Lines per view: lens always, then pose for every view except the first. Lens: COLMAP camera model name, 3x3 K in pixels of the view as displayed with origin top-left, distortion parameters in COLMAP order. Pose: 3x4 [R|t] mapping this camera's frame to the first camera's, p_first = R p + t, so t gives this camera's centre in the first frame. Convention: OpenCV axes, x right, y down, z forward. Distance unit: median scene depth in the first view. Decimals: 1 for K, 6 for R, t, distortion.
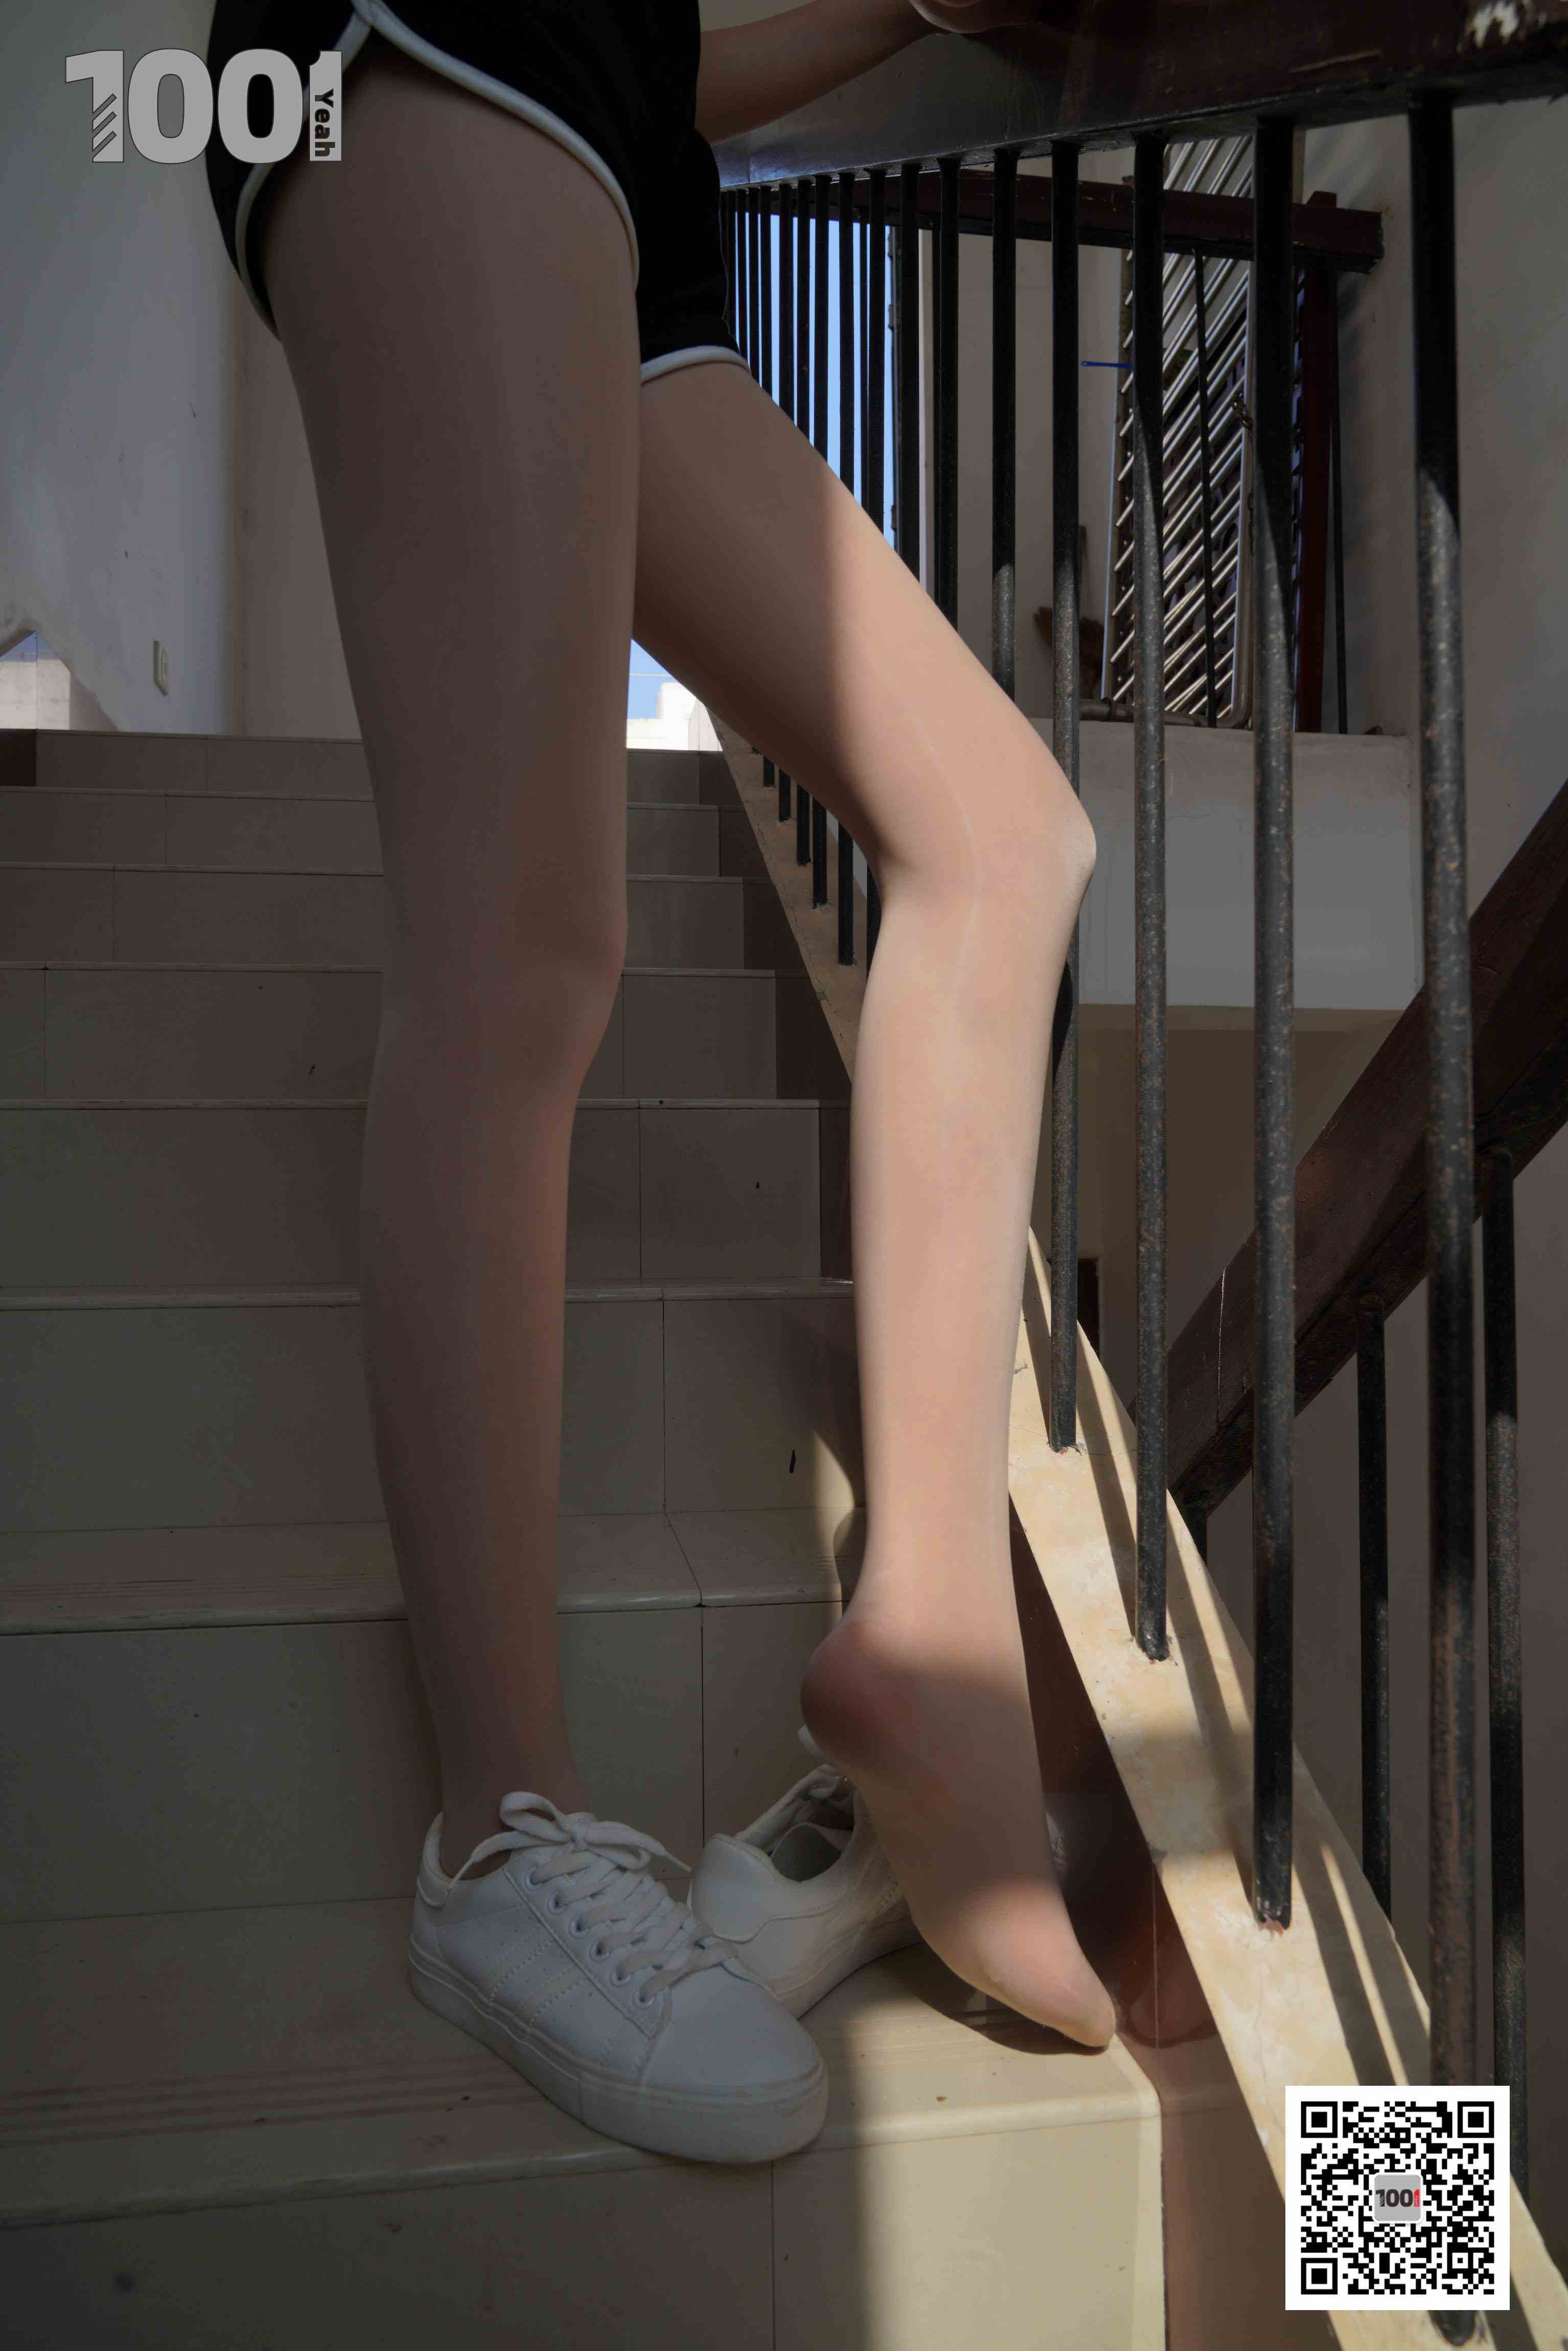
lens RADIAL K [[1593.0, 0, 784.7], [0, 1593.0, 1163.1], [0, 0, 1]] dist [-0.032701, 0.018134]
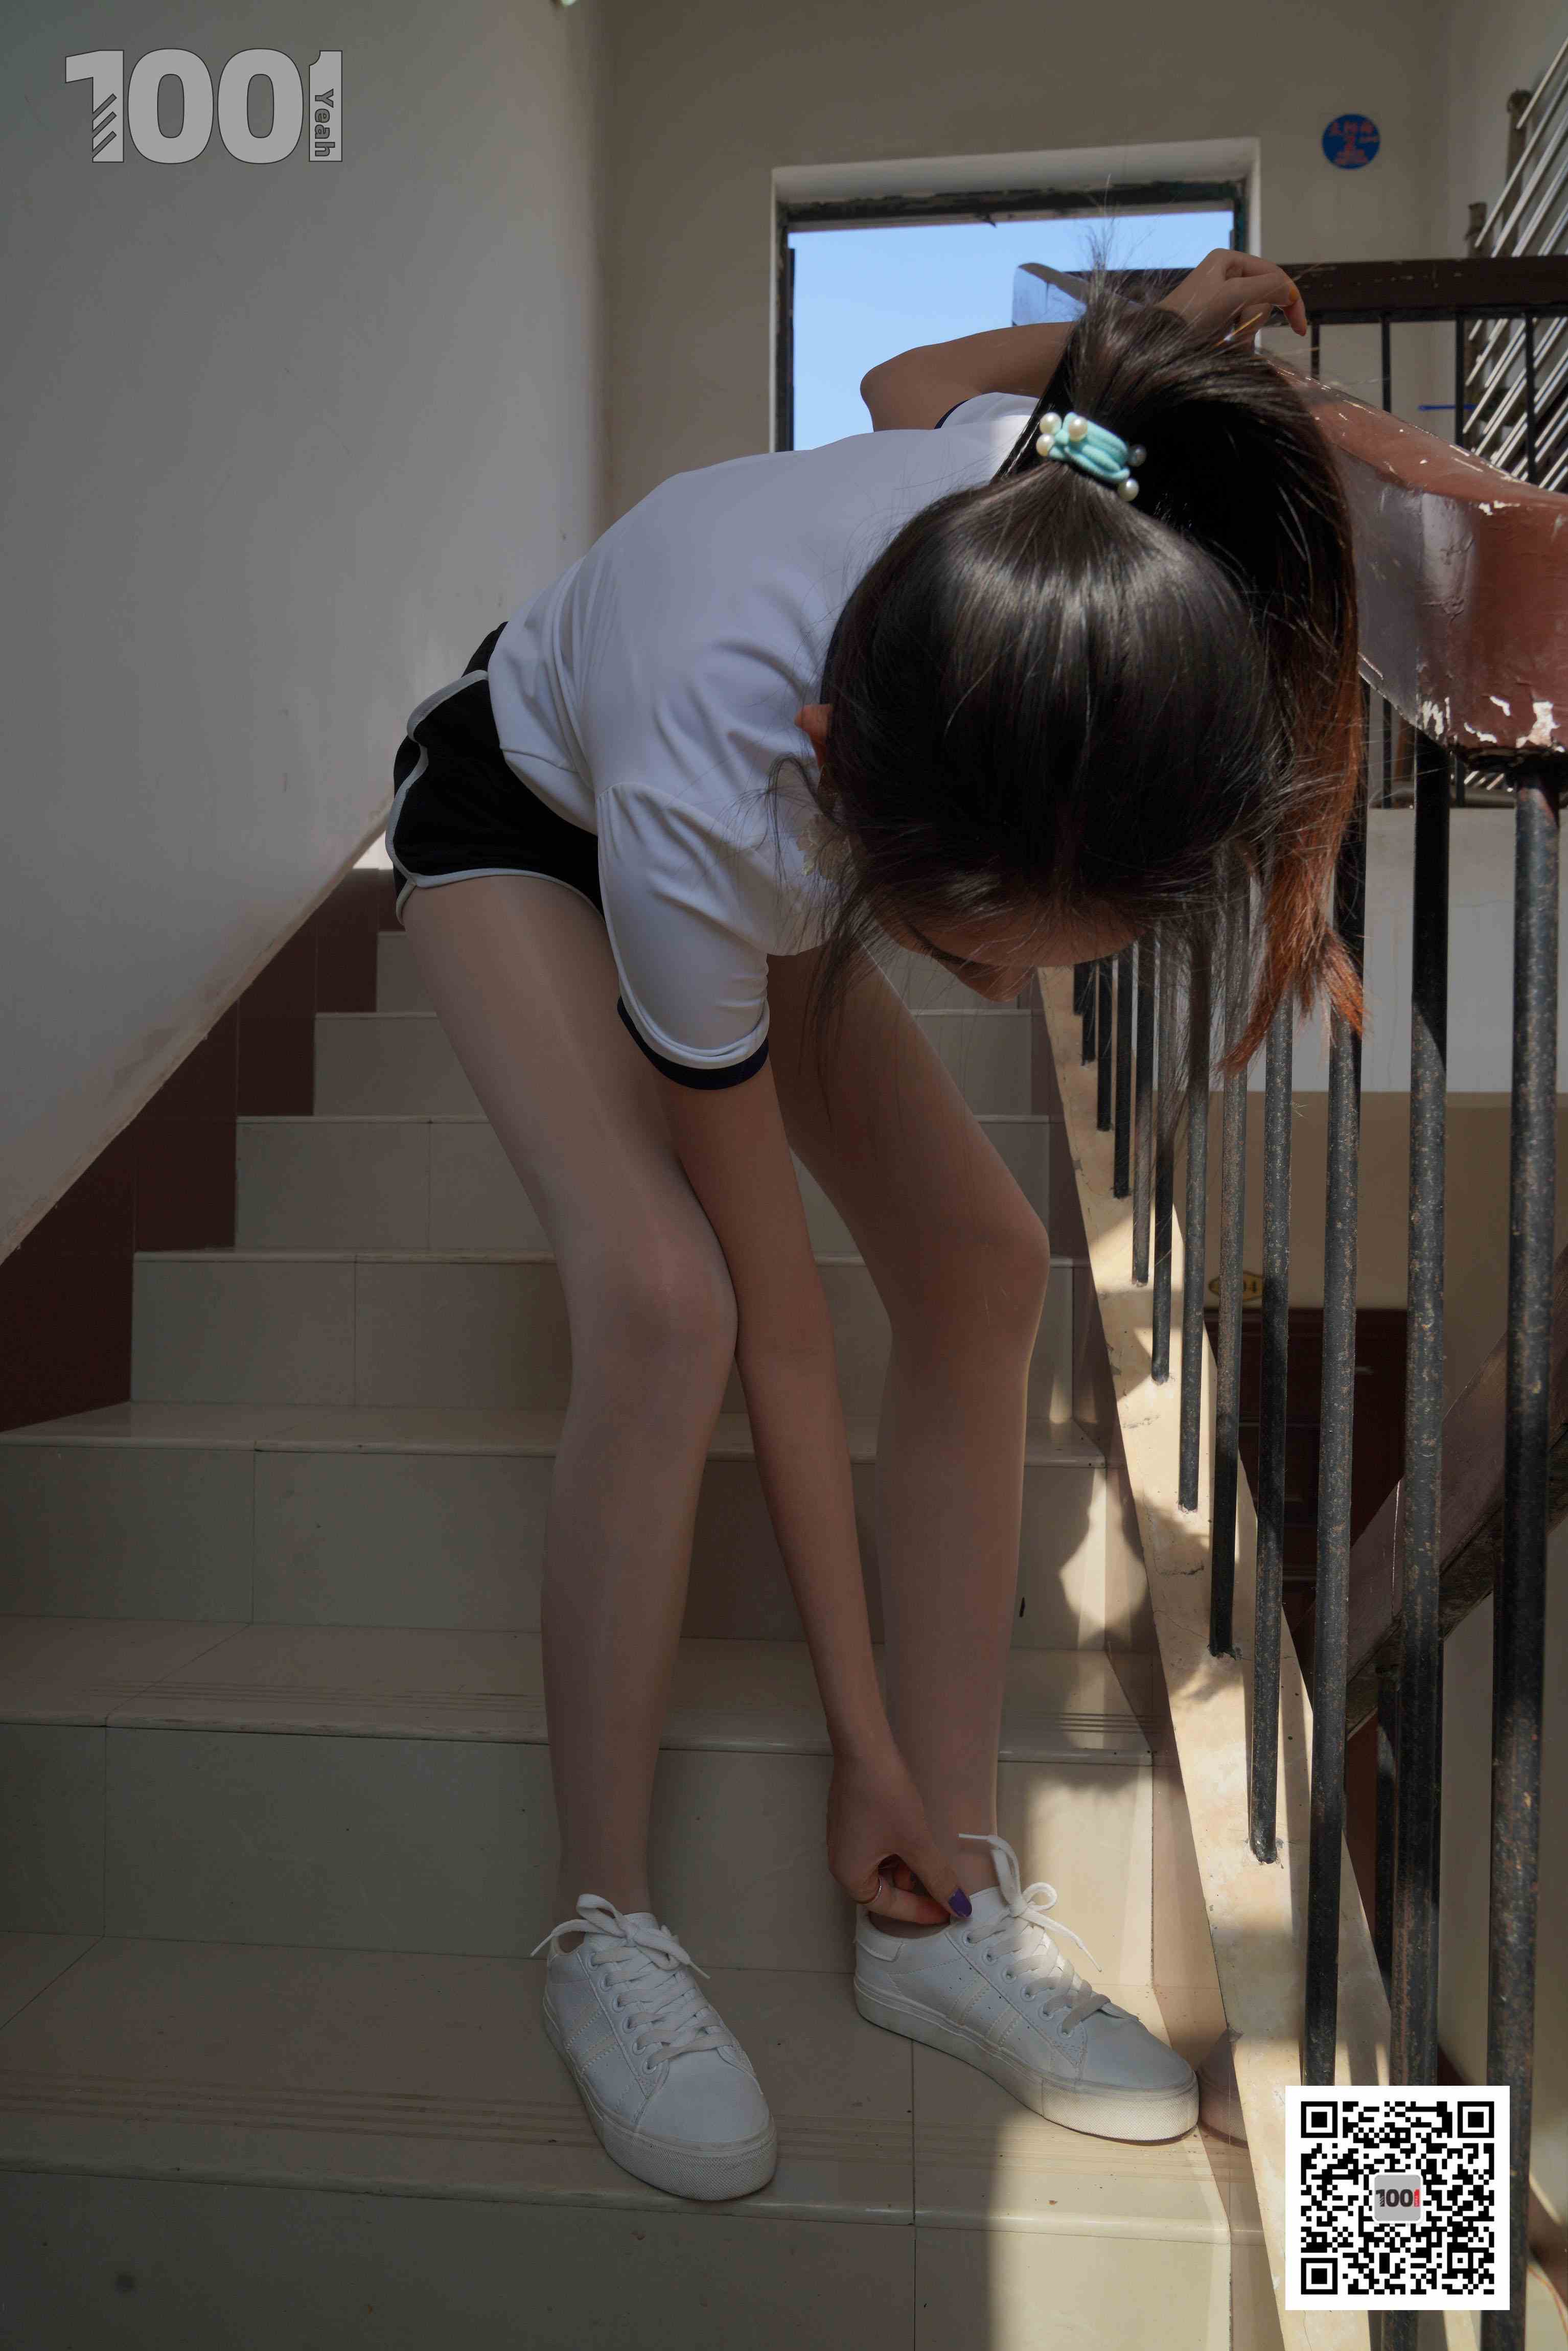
lens RADIAL K [[1593.0, 0, 778.6], [0, 1593.0, 1166.2], [0, 0, 1]] dist [-0.032701, 0.018134]
pose [[0.973290, 0.011587, -0.229286, 0.155591], [-0.007653, 0.999808, 0.018040, -0.254381], [0.229451, -0.015803, 0.973192, -0.267518]]
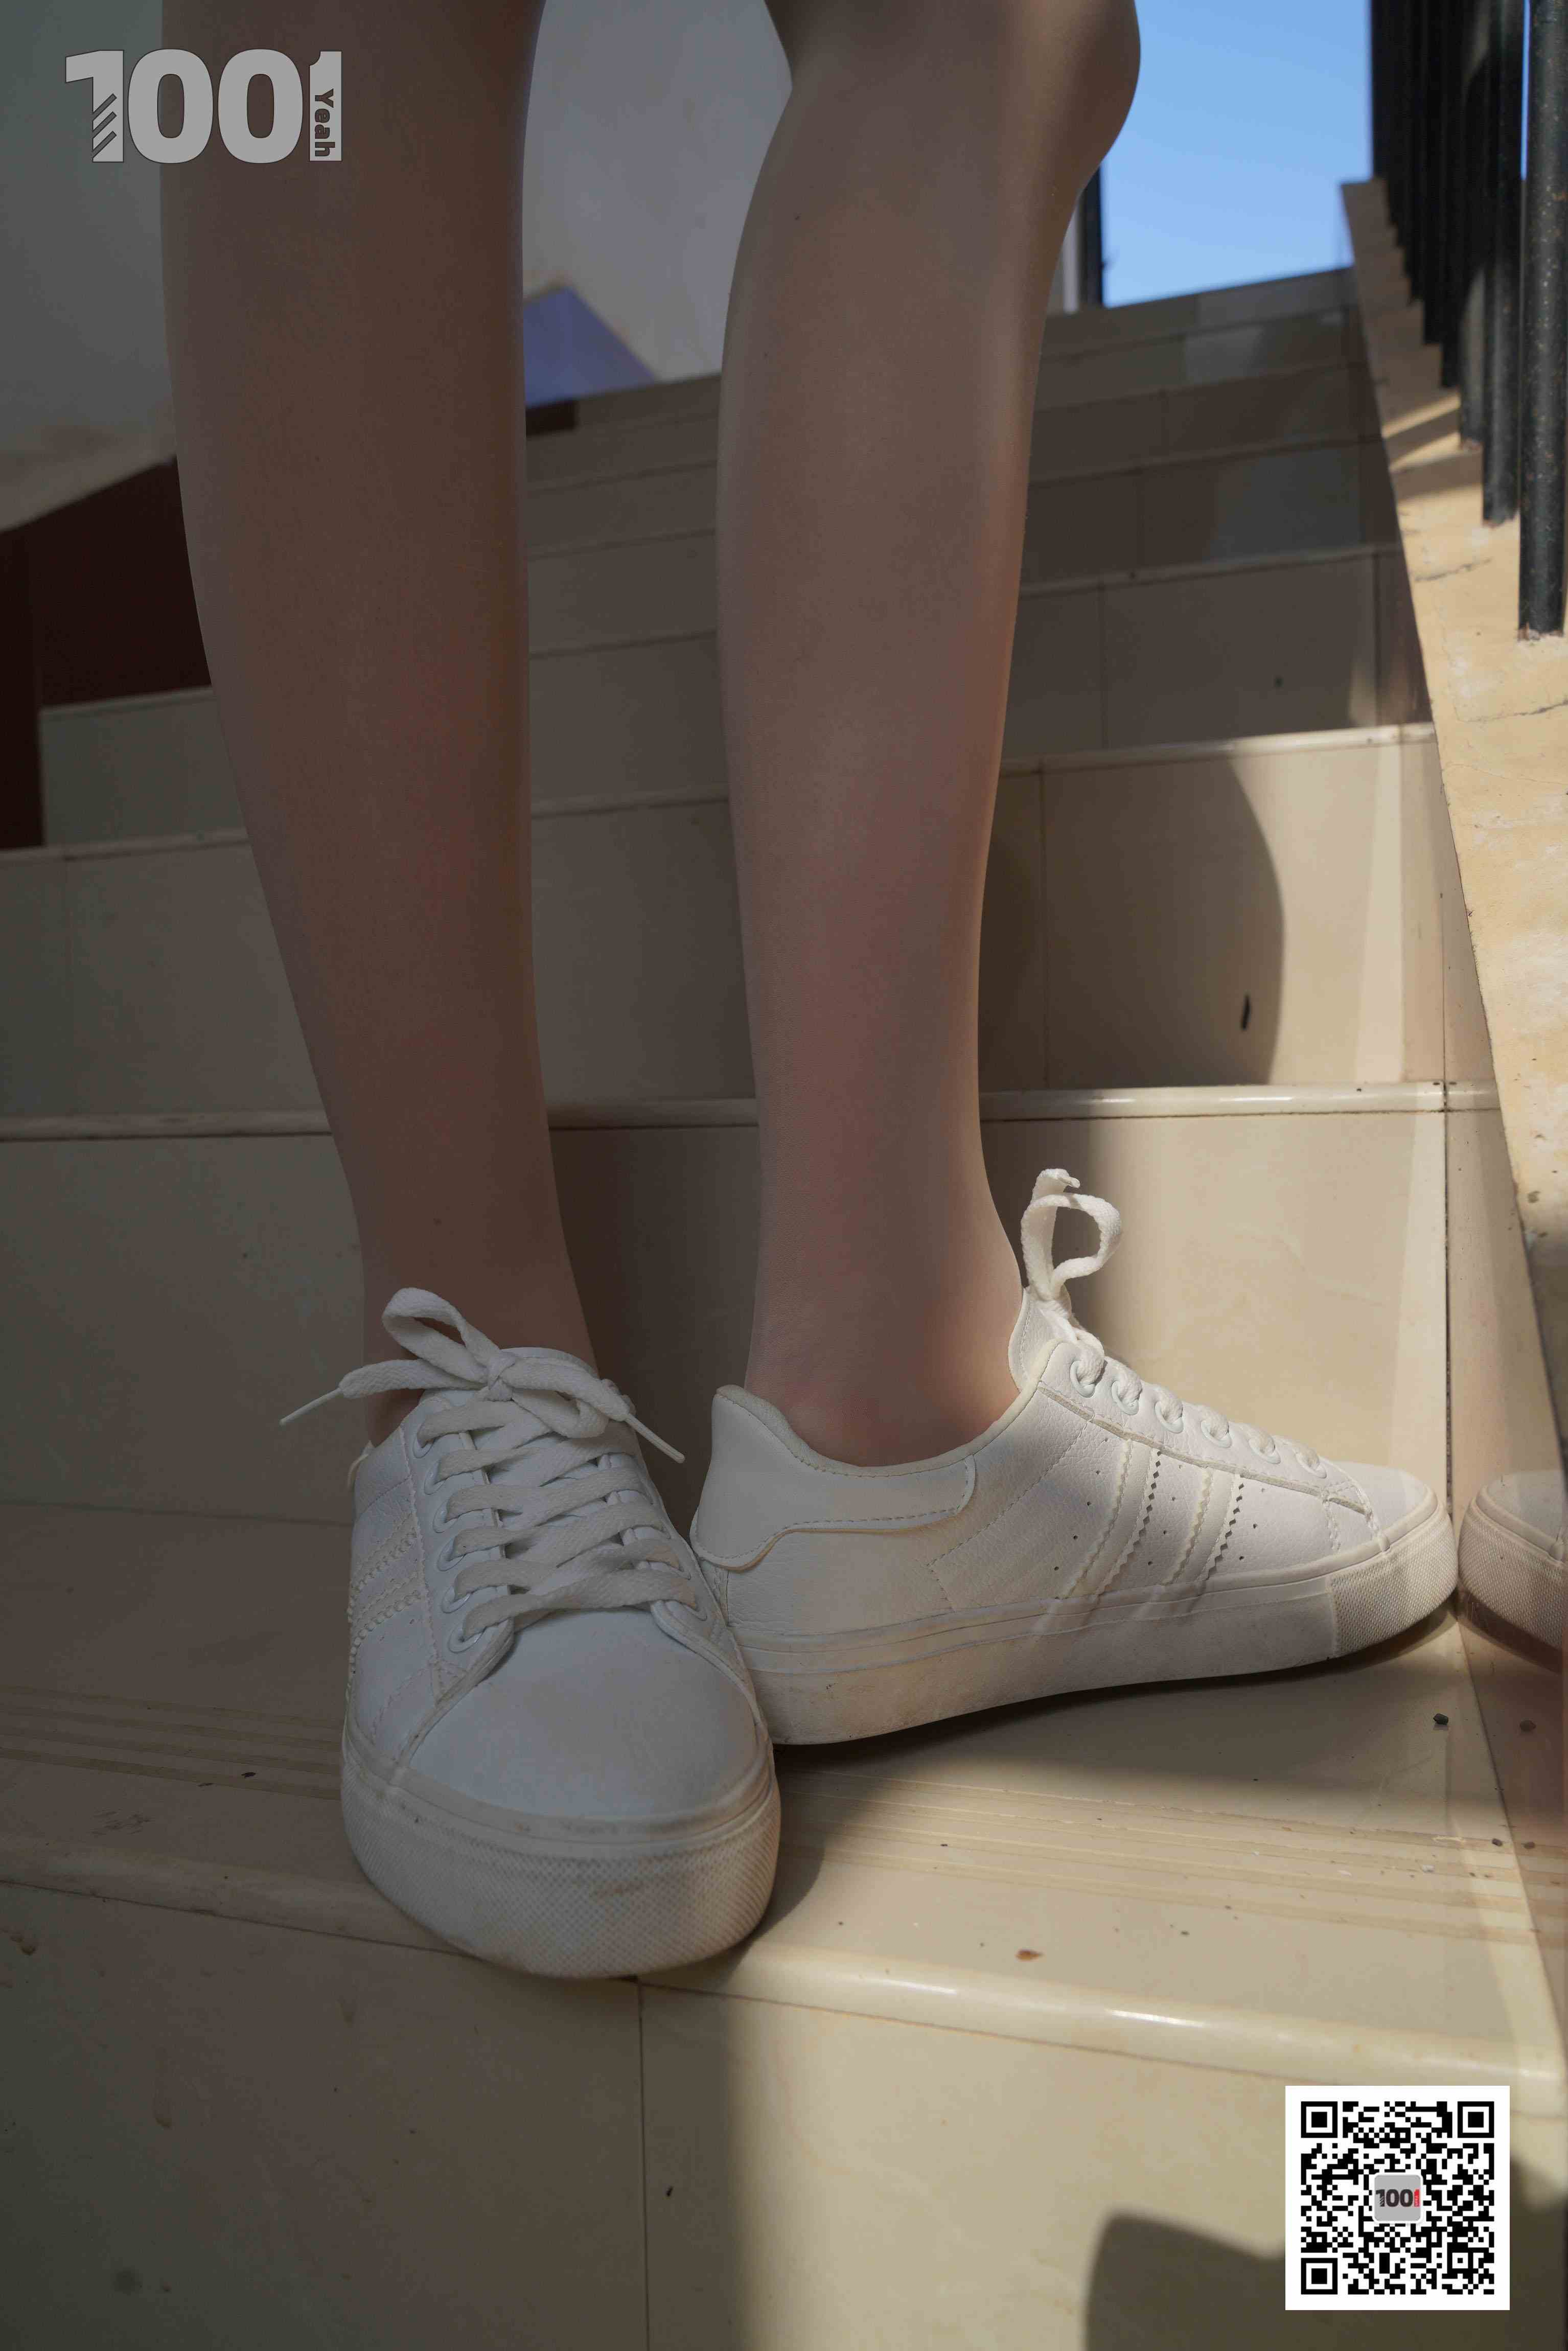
lens RADIAL K [[1634.2, 0, 832.3], [0, 1634.2, 1161.0], [0, 0, 1]] dist [-0.030004, 0.015356]
pose [[0.902855, 0.010857, -0.429808, 0.228168], [0.027380, 0.996200, 0.082679, 0.309332], [0.429072, -0.086415, 0.899127, 0.544965]]
